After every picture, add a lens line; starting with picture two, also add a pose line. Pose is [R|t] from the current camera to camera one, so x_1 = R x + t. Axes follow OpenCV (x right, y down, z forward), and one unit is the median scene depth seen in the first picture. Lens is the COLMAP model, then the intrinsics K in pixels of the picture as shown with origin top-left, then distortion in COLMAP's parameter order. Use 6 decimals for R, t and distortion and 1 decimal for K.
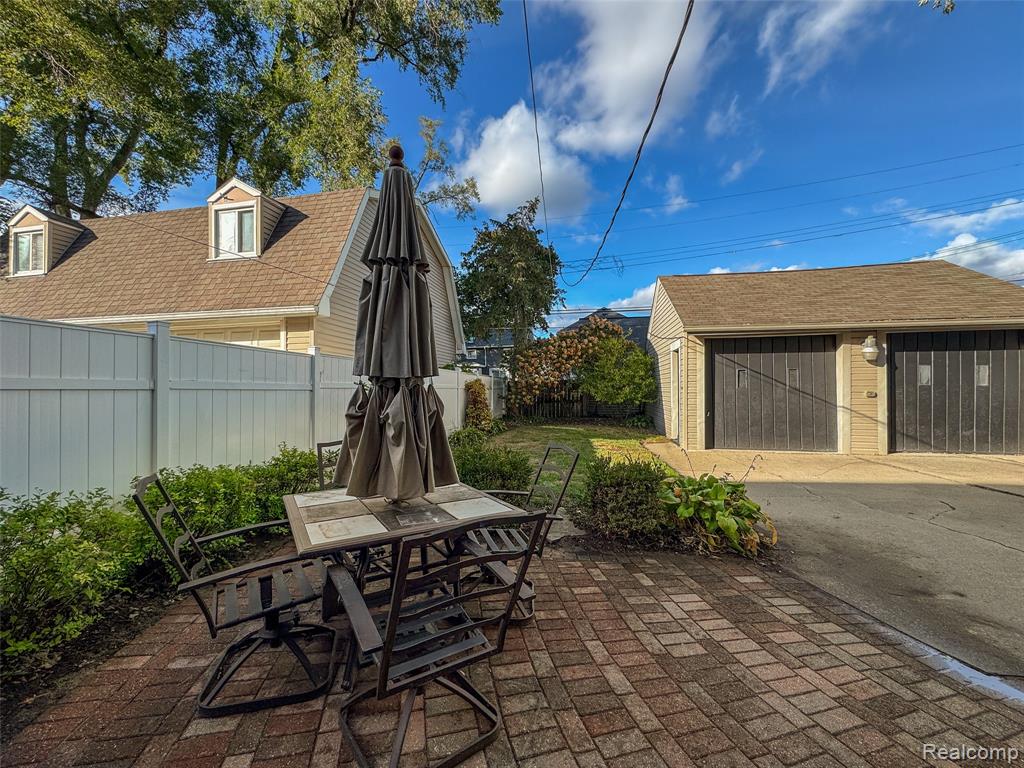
lens RADIAL K [[414.9, 0, 512.0], [0, 414.9, 384.0], [0, 0, 1]] dist [-0.001437, -0.000818]
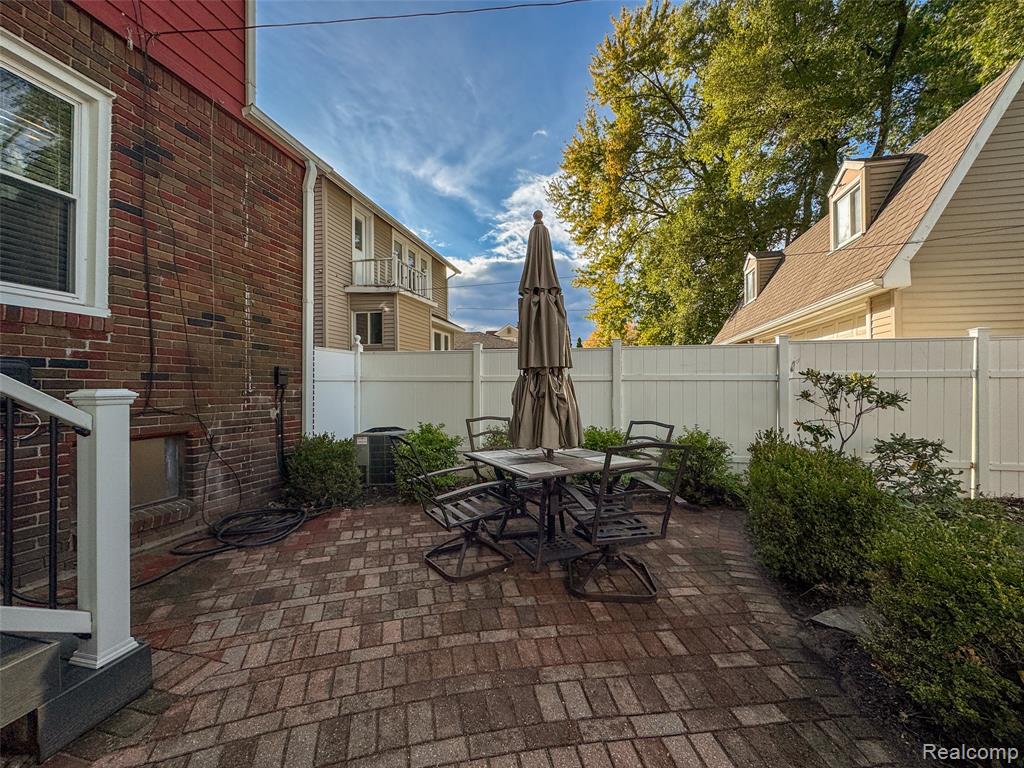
lens RADIAL K [[414.9, 0, 512.0], [0, 414.9, 384.0], [0, 0, 1]] dist [-0.001437, -0.000818]
pose [[-0.025708, -0.001089, -0.999669, 0.956315], [0.015642, 0.999877, -0.001491, 0.028220], [0.999547, -0.015675, -0.025688, 0.754426]]
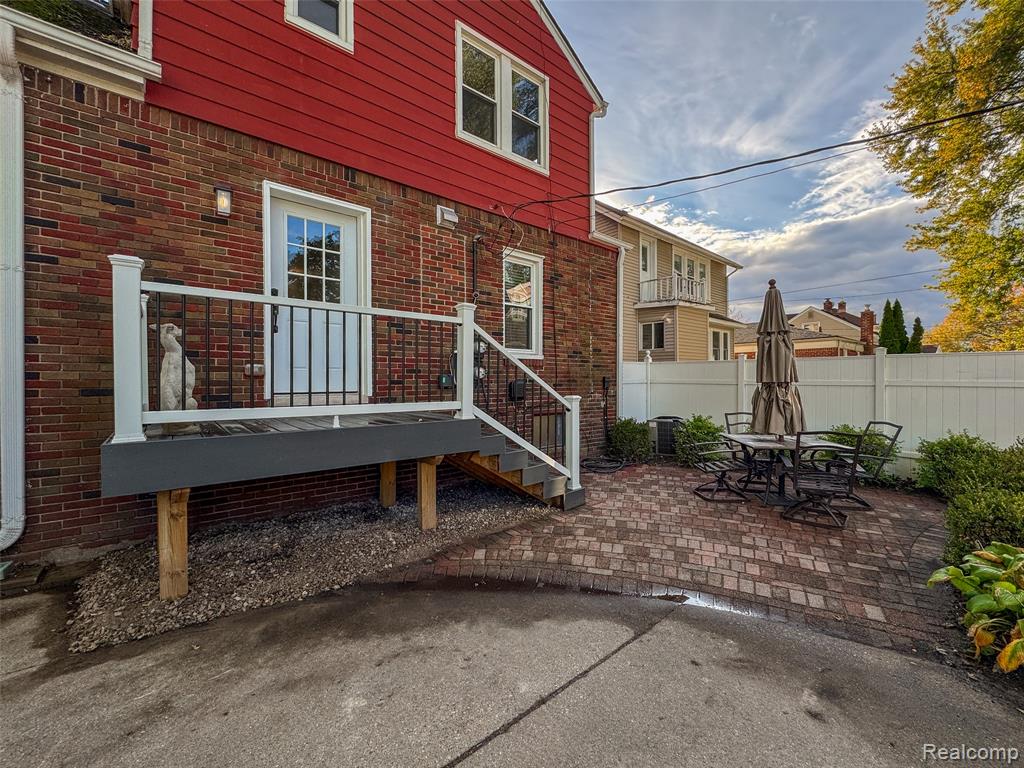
lens RADIAL K [[428.4, 0, 512.0], [0, 428.4, 384.0], [0, 0, 1]] dist [-0.007756, -0.000496]
pose [[-0.614260, 0.018653, -0.788883, 1.942207], [0.016148, 0.999808, 0.011067, -0.047672], [0.788939, -0.005941, -0.614443, 1.047829]]
